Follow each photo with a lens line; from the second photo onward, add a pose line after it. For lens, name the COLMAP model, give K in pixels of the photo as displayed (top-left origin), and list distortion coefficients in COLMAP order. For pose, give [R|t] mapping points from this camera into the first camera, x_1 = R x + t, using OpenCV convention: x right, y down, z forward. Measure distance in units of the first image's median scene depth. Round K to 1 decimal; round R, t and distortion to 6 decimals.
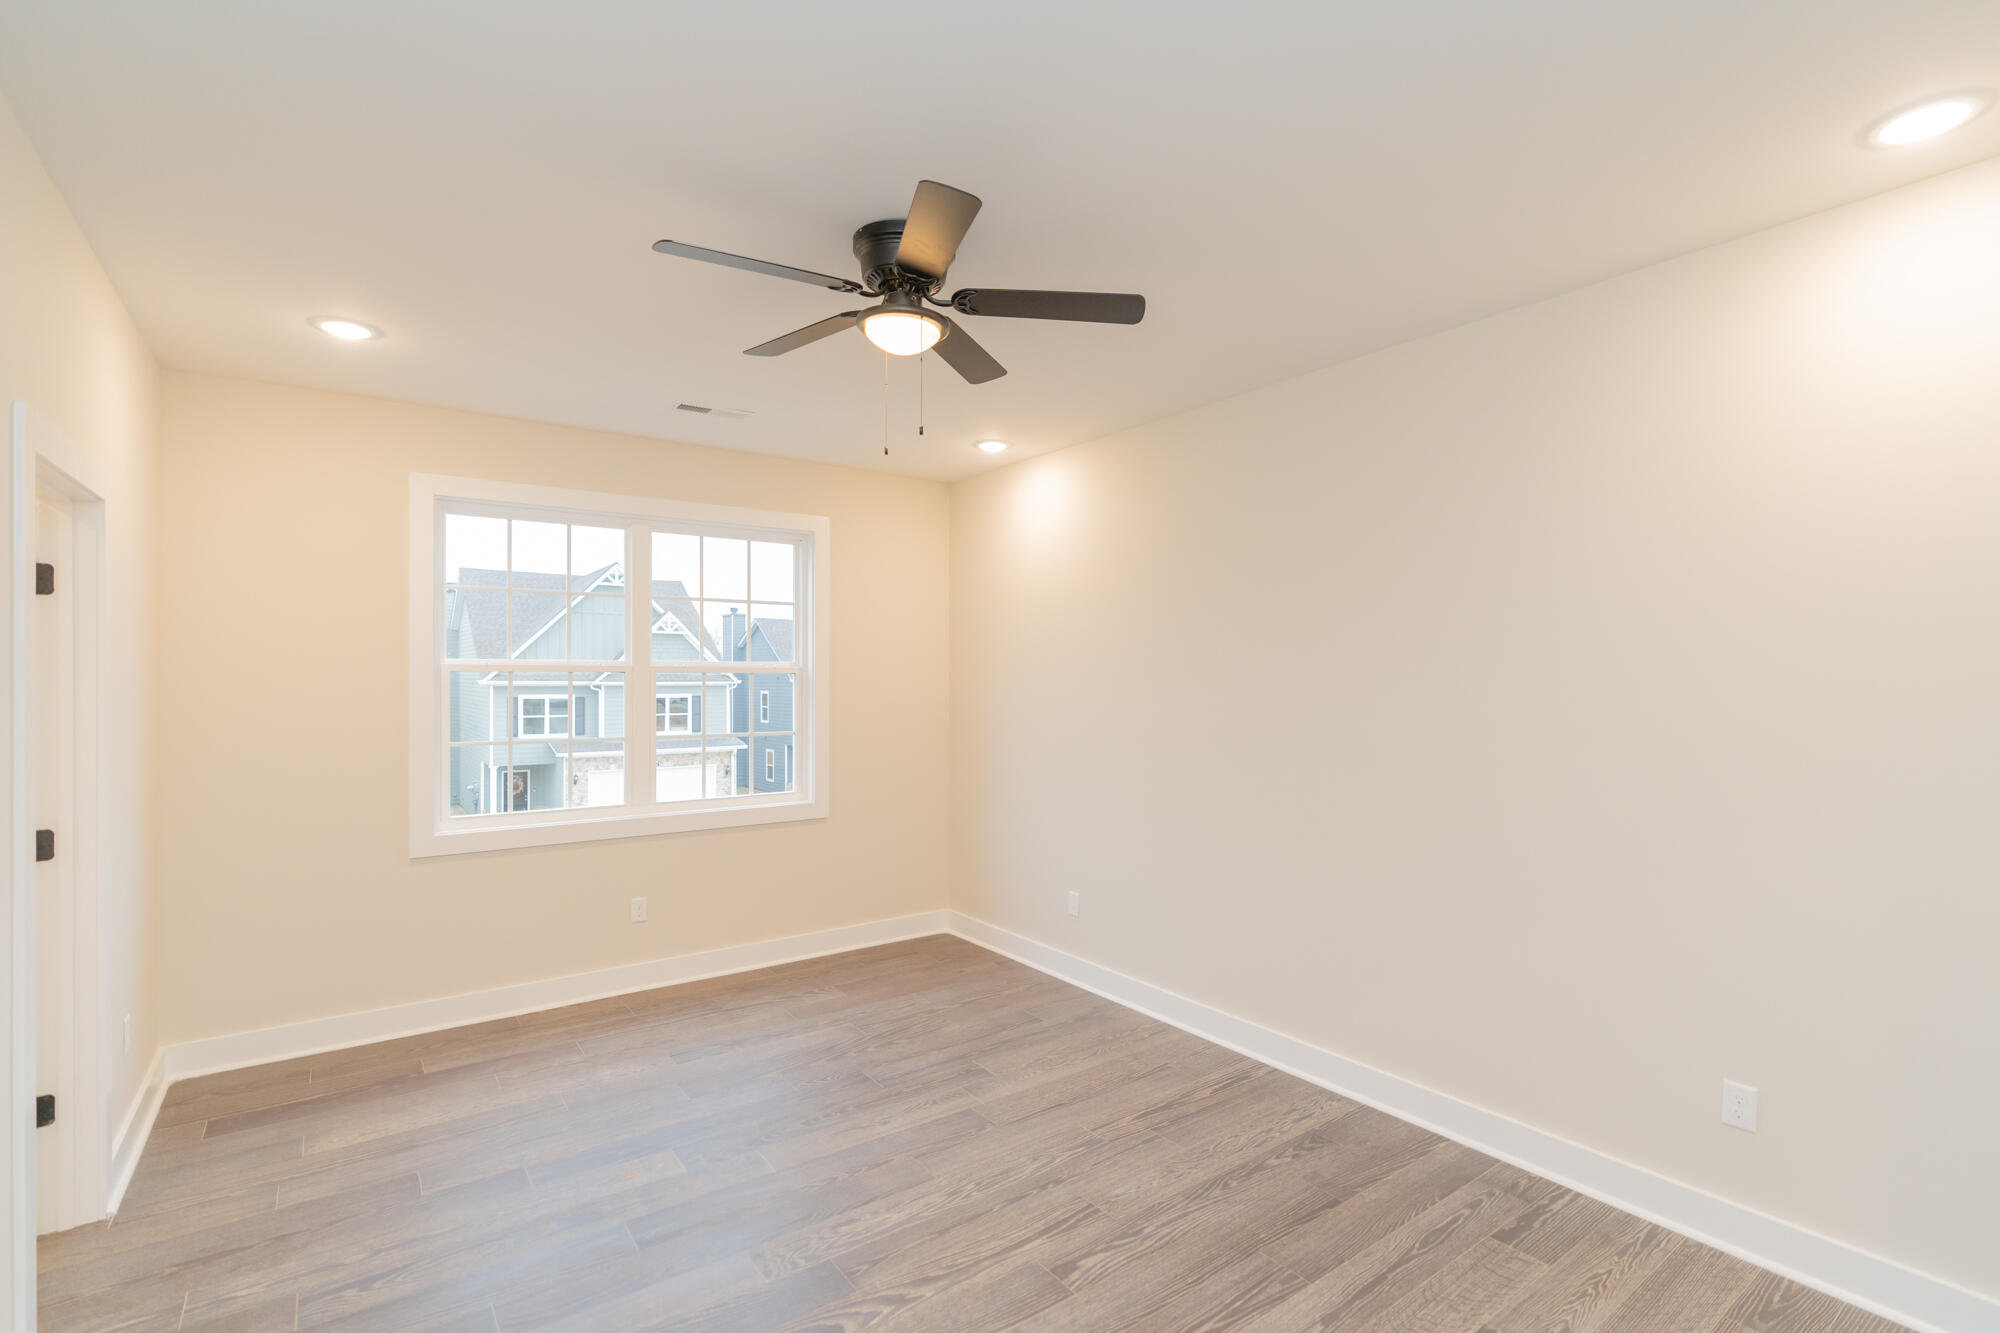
lens RADIAL K [[907.6, 0, 996.4], [0, 907.6, 680.6], [0, 0, 1]] dist [-0.006183, 0.000386]
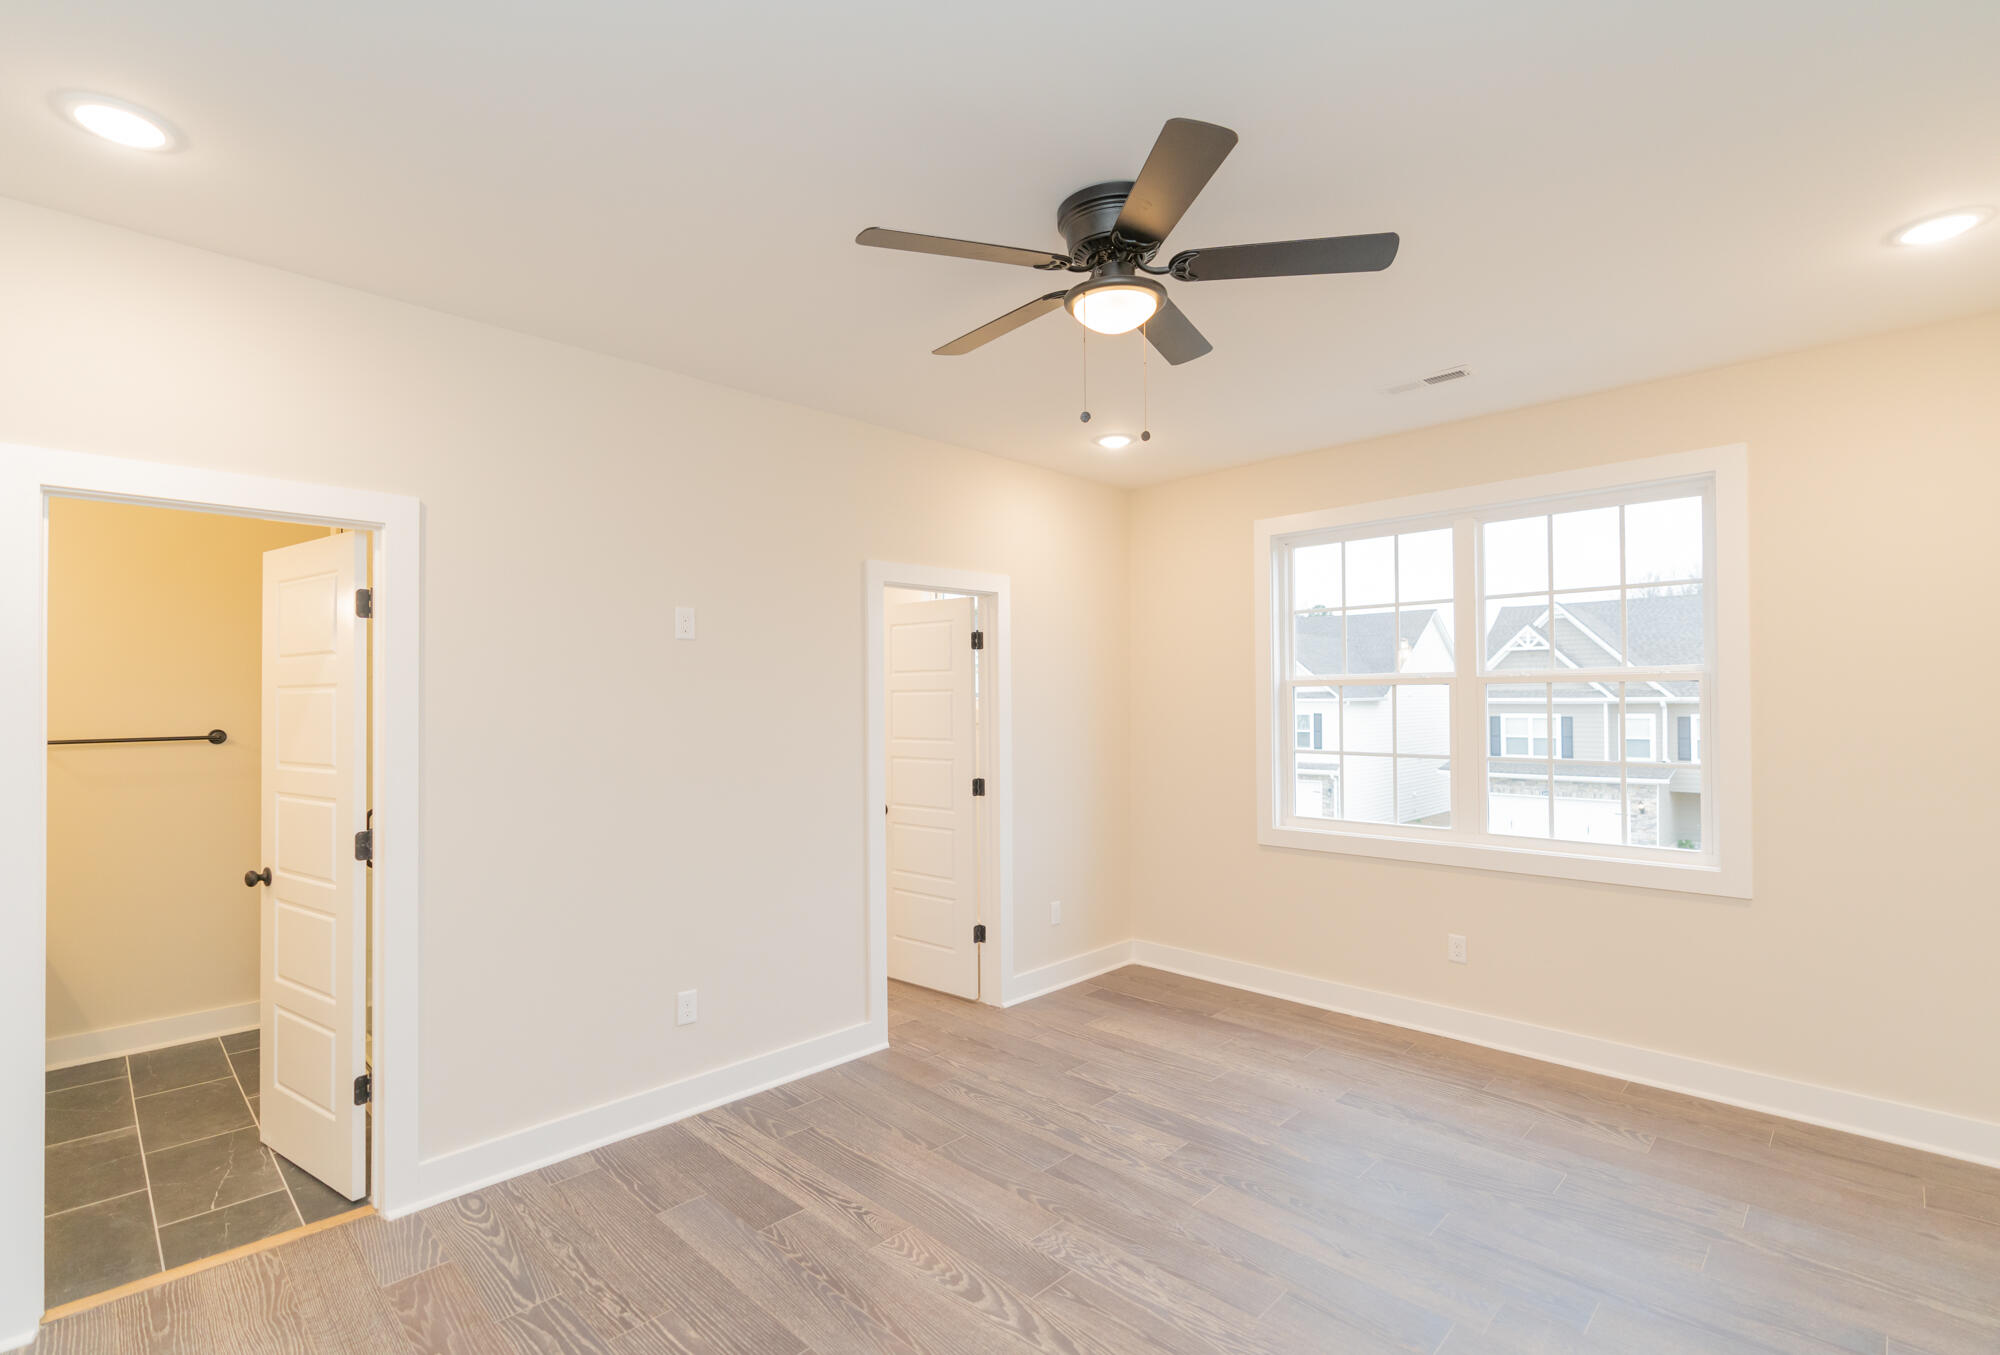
lens RADIAL K [[916.3, 0, 994.9], [0, 916.3, 694.9], [0, 0, 1]] dist [-0.001885, 0.000214]
pose [[0.160777, -0.009269, -0.986947, 0.651508], [0.007700, 0.999937, -0.008137, 0.007518], [0.986961, -0.006292, 0.160838, 0.609327]]
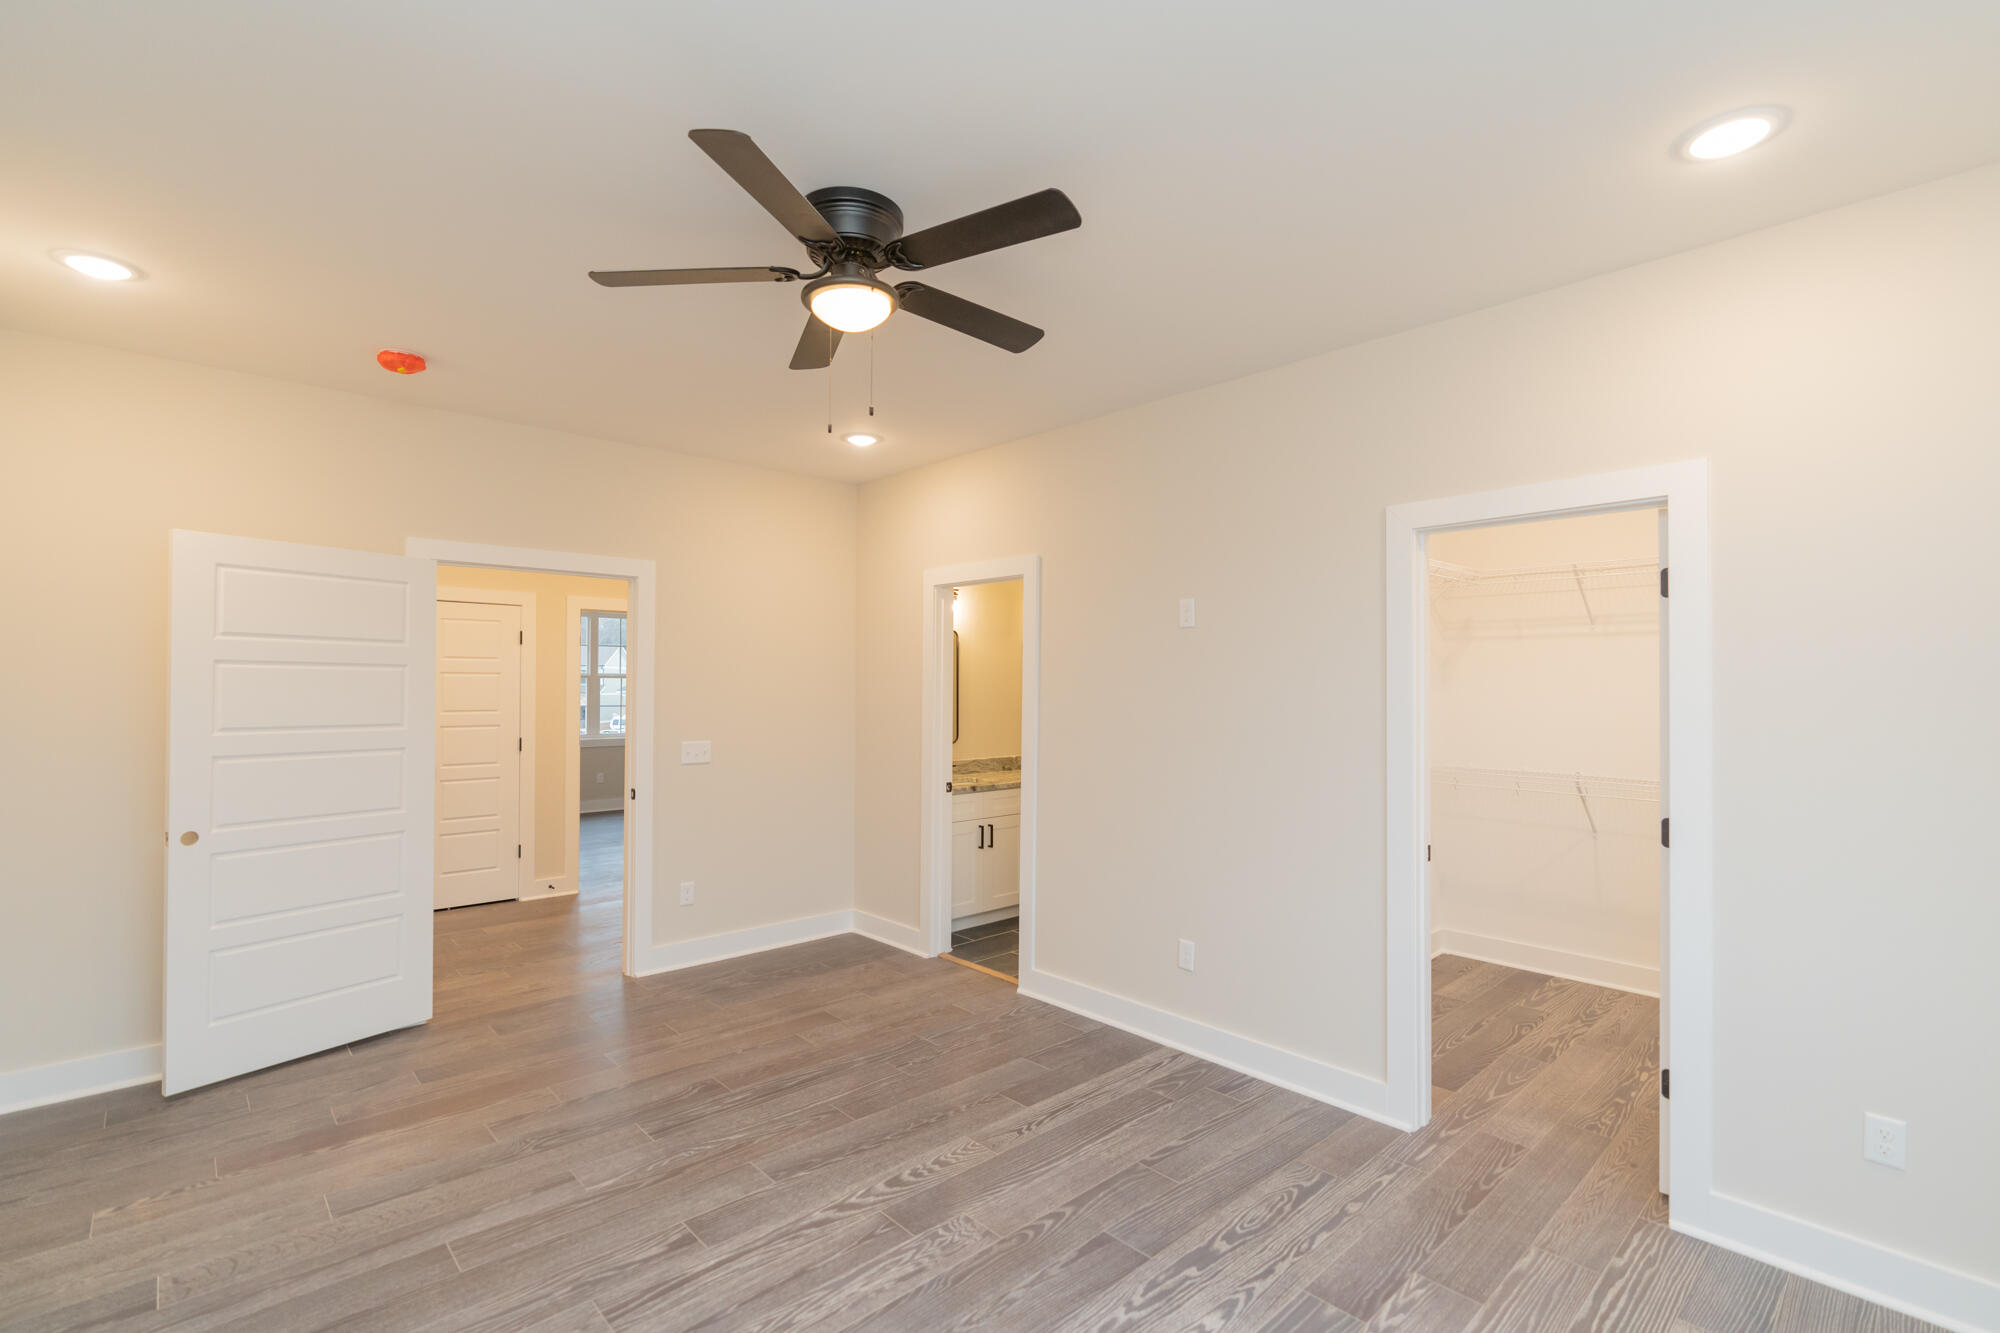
lens RADIAL K [[907.6, 0, 996.4], [0, 907.6, 680.6], [0, 0, 1]] dist [-0.006183, 0.000386]
pose [[-0.993217, -0.009577, -0.115884, -0.121606], [-0.008545, 0.999919, -0.009403, 0.015317], [0.115964, -0.008349, -0.993218, 1.638470]]
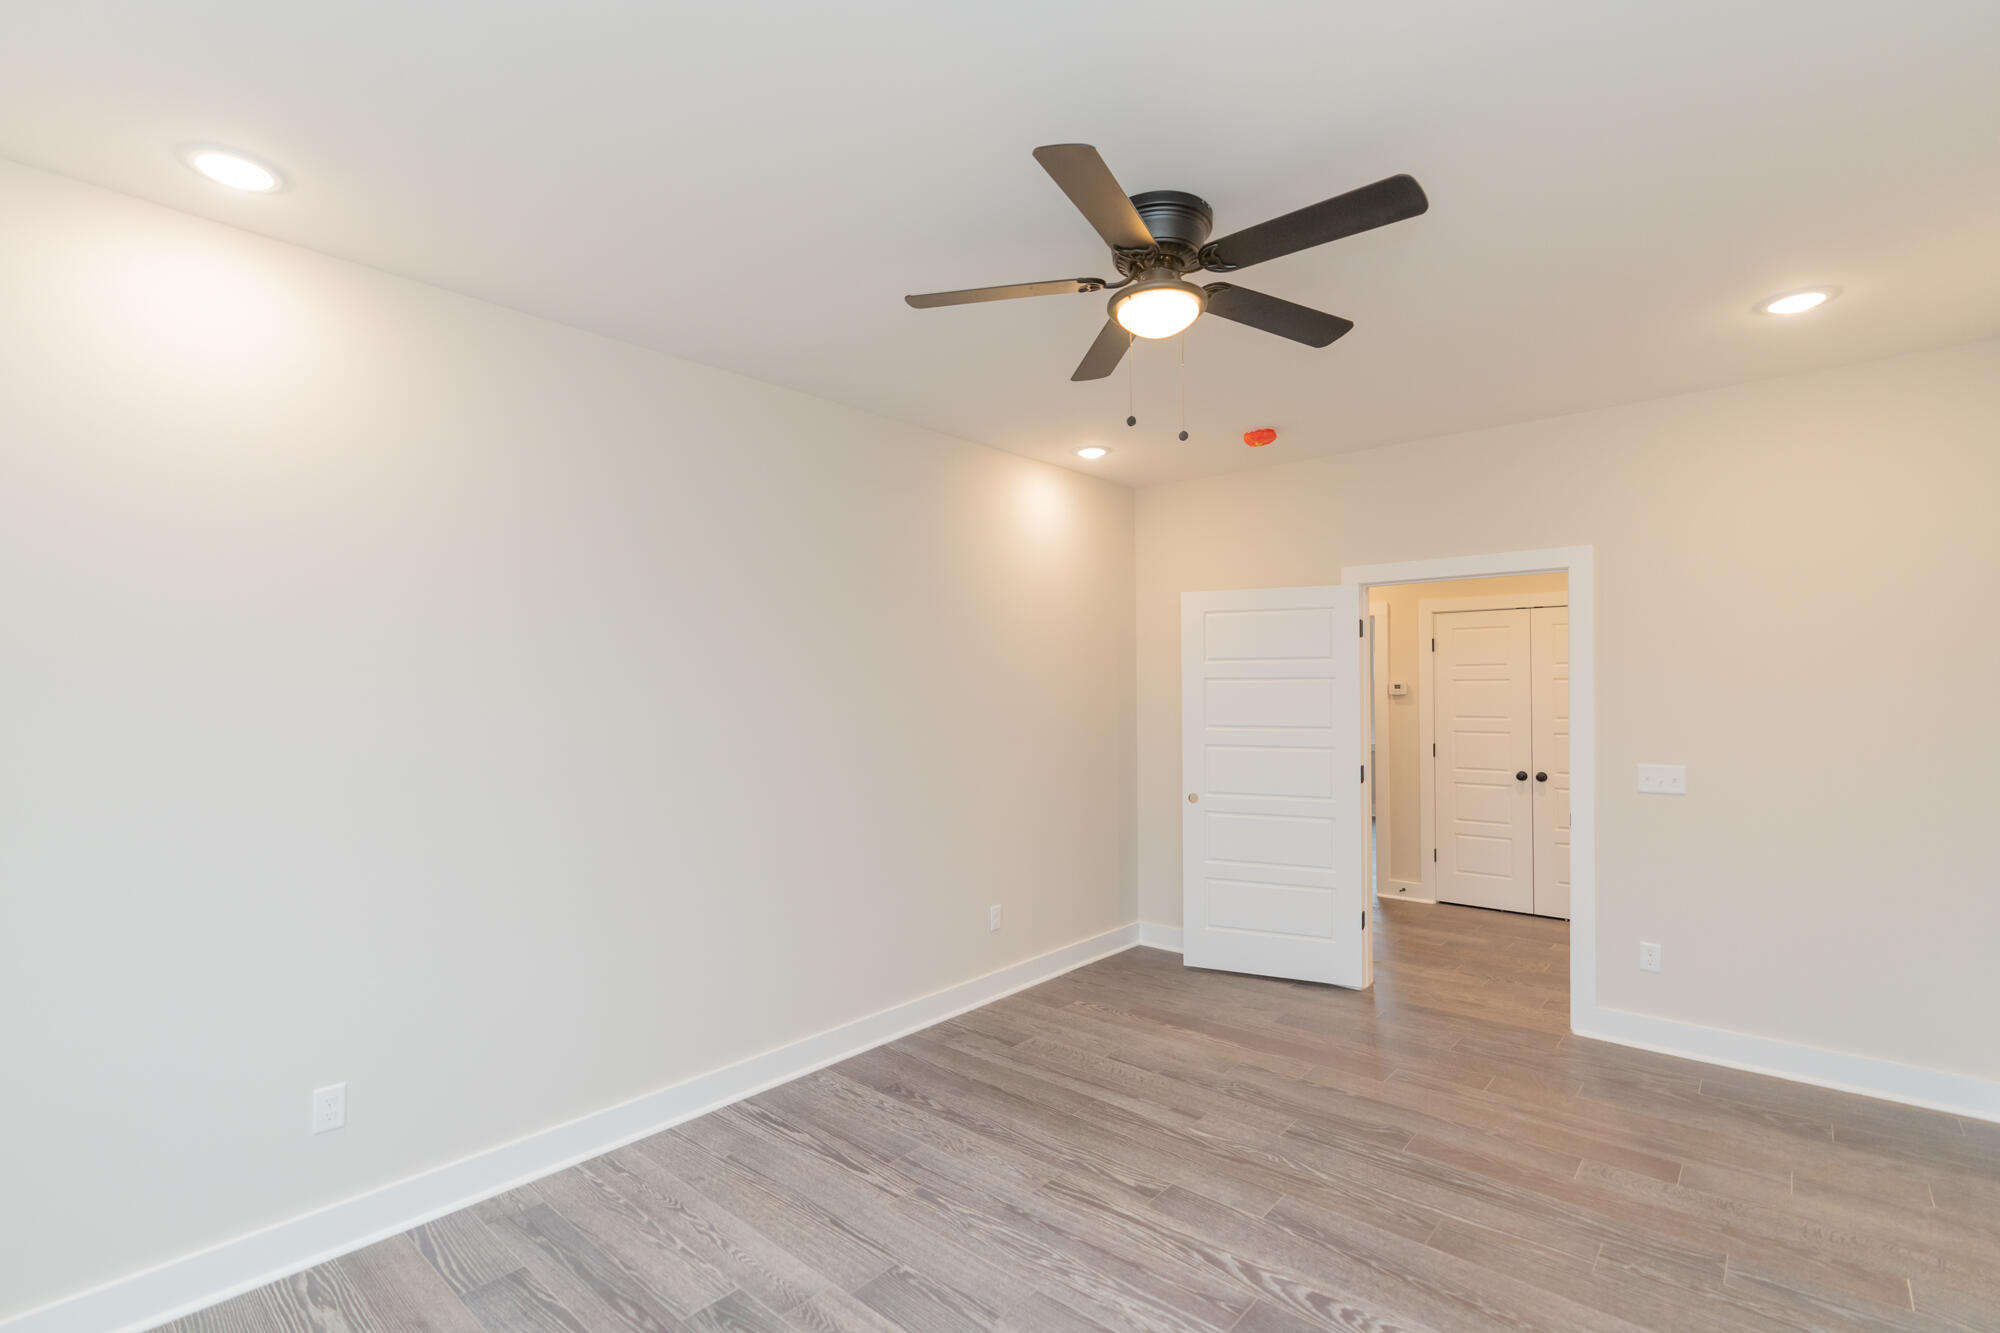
lens RADIAL K [[921.3, 0, 1002.9], [0, 921.3, 686.7], [0, 0, 1]] dist [-0.000383, 0.000113]
pose [[-0.218314, -0.001431, 0.975878, -0.825246], [0.004526, 0.999987, 0.002479, -0.002520], [-0.975868, 0.004958, -0.218305, 1.138209]]
